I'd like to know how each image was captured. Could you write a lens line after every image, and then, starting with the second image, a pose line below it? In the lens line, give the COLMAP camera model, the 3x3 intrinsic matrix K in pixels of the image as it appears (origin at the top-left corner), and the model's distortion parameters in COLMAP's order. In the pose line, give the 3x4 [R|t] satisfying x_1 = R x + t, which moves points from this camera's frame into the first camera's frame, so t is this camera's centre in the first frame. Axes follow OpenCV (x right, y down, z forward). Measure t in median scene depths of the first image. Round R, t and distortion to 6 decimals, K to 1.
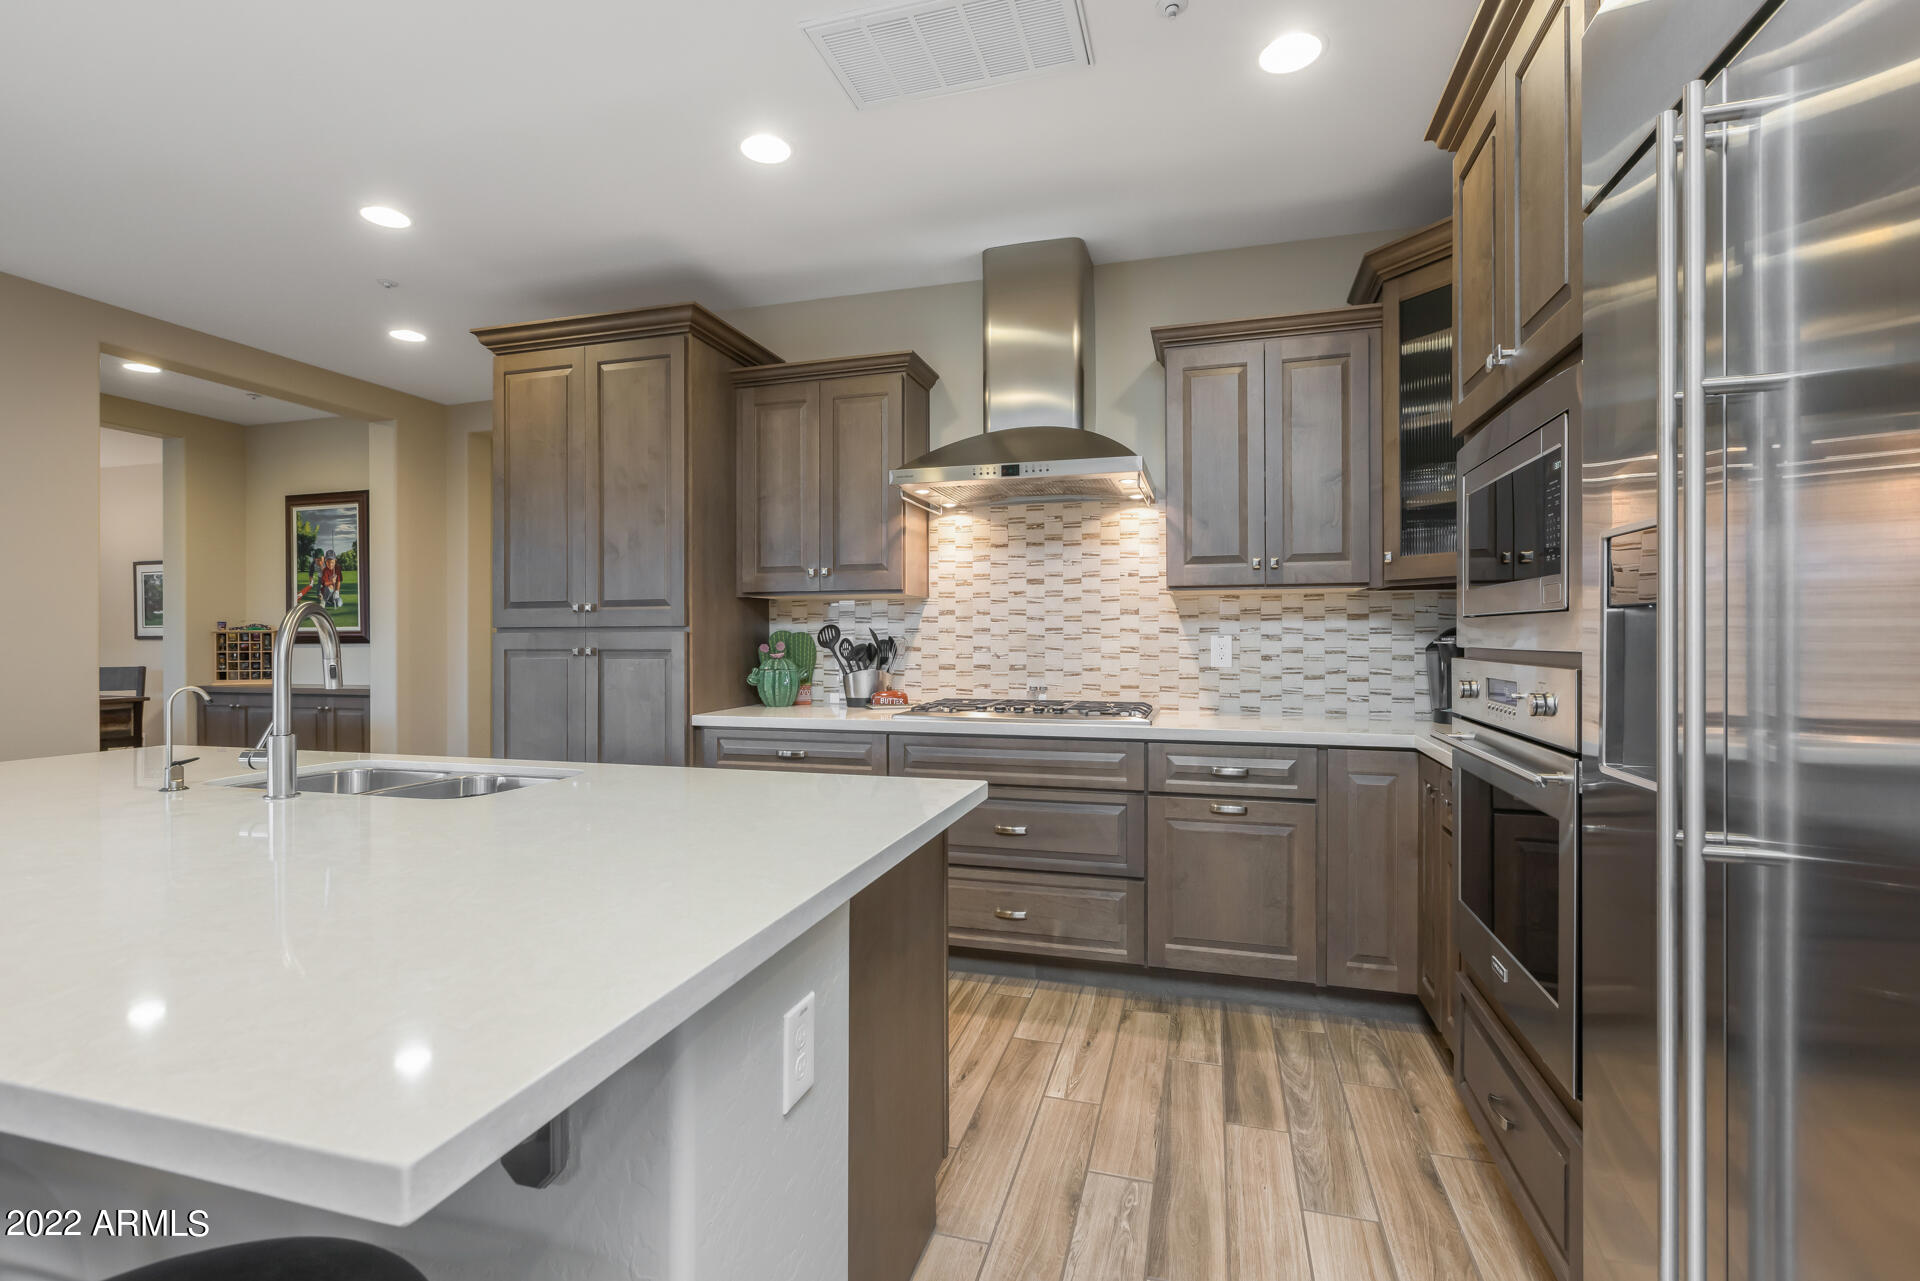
lens RADIAL K [[880.9, 0, 954.5], [0, 880.9, 634.2], [0, 0, 1]] dist [-0.000597, 0.000226]
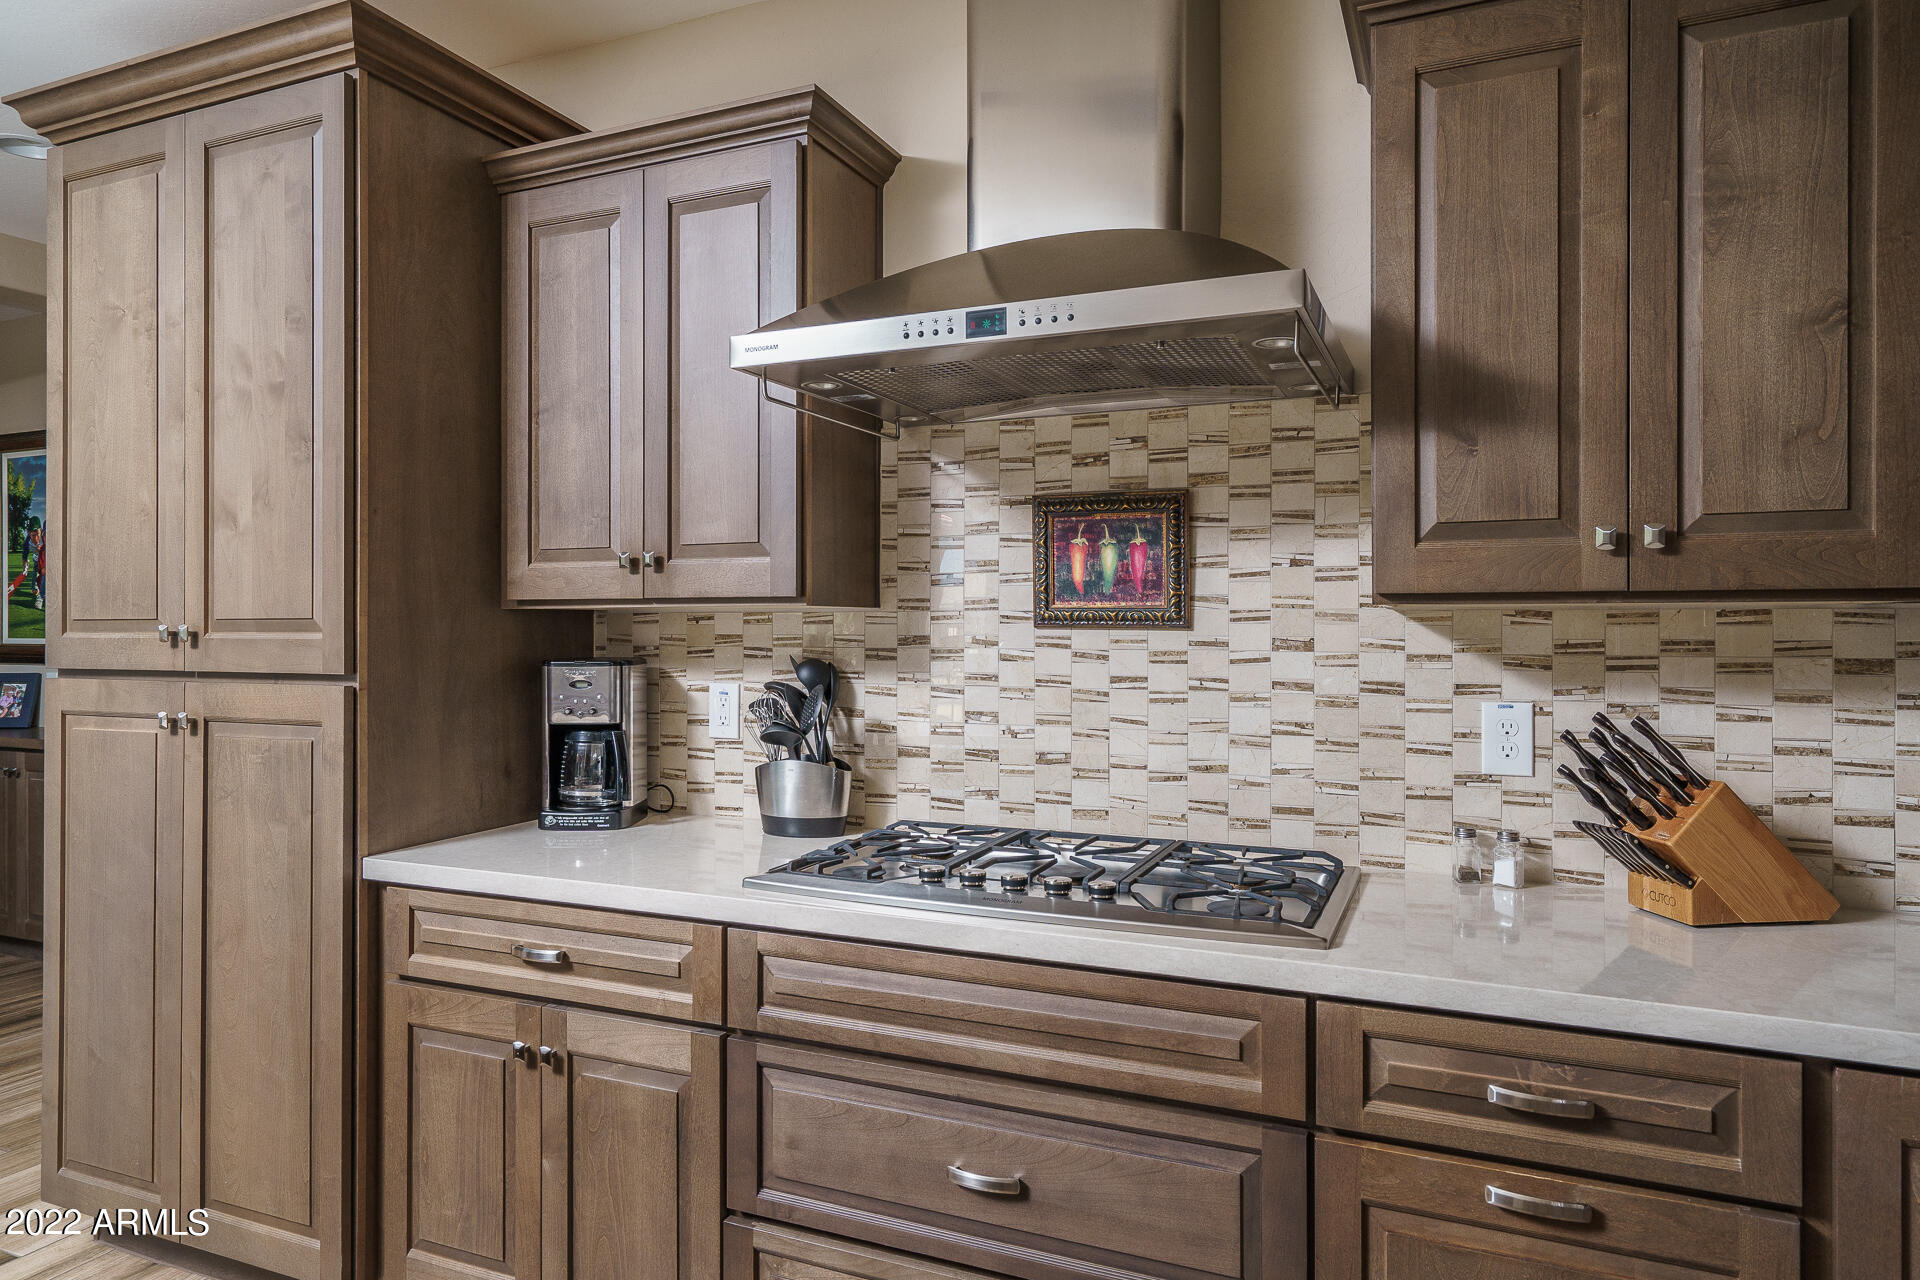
lens RADIAL K [[1177.0, 0, 968.1], [0, 1177.0, 626.2], [0, 0, 1]] dist [0.014995, -0.000788]
pose [[0.992733, 0.001838, -0.120326, 0.102986], [-0.001302, 0.999989, 0.004527, -0.036306], [0.120333, -0.004338, 0.992724, 0.367948]]
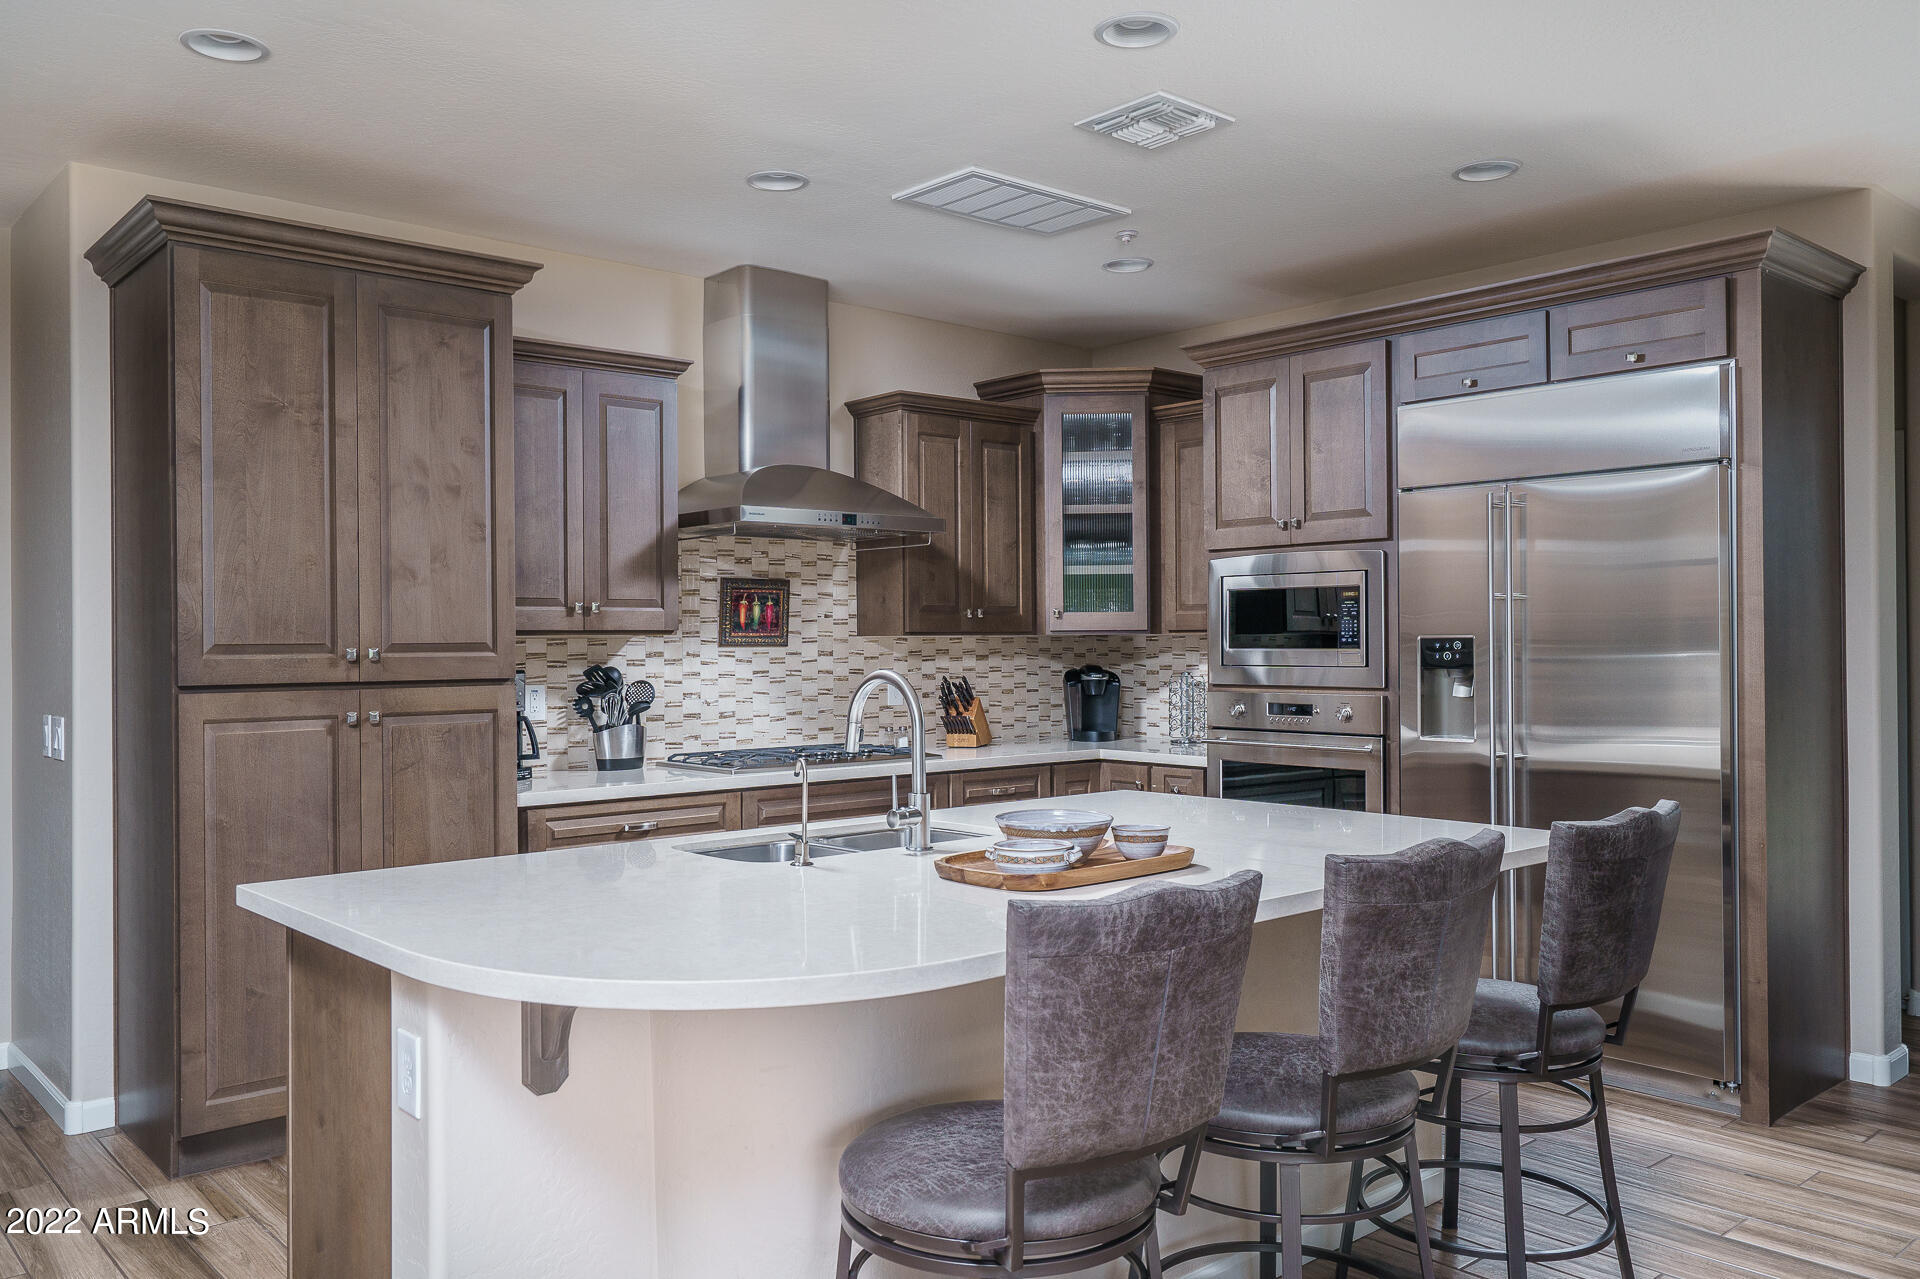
lens RADIAL K [[1484.6, 0, 945.5], [0, 1484.6, 641.6], [0, 0, 1]] dist [0.001931, 0.001513]
pose [[0.529142, -0.001277, 0.848533, -1.118079], [0.005158, 0.999985, -0.001711, -0.034067], [-0.848518, 0.005282, 0.529140, -0.002346]]
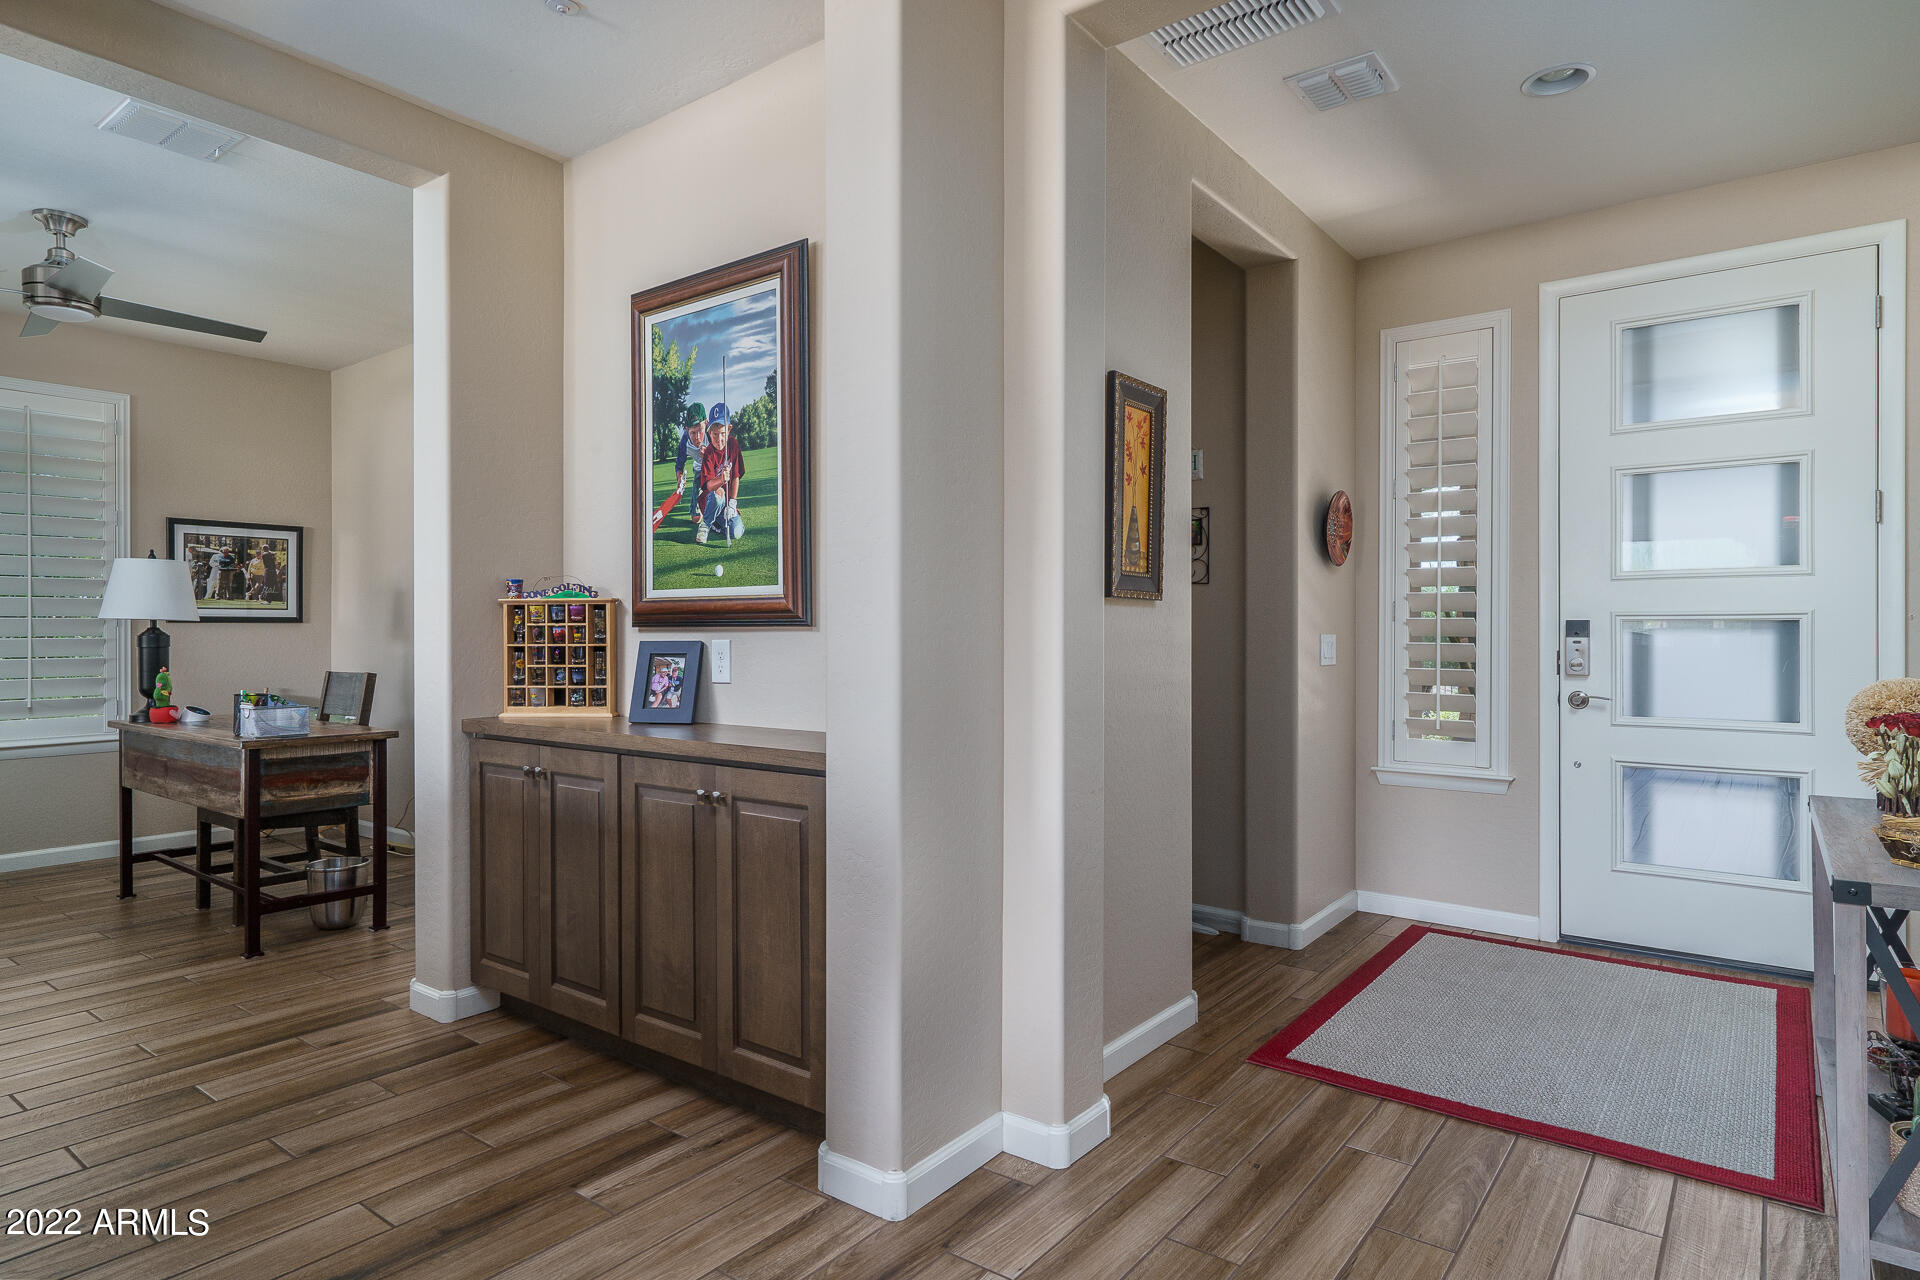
lens RADIAL K [[1074.2, 0, 959.5], [0, 1074.2, 636.5], [0, 0, 1]] dist [-0.001246, 0.000026]
pose [[0.933928, 0.007247, -0.357388, -0.701639], [-0.004612, 0.999956, 0.008225, 0.017068], [0.357432, -0.006033, 0.933920, 0.944635]]
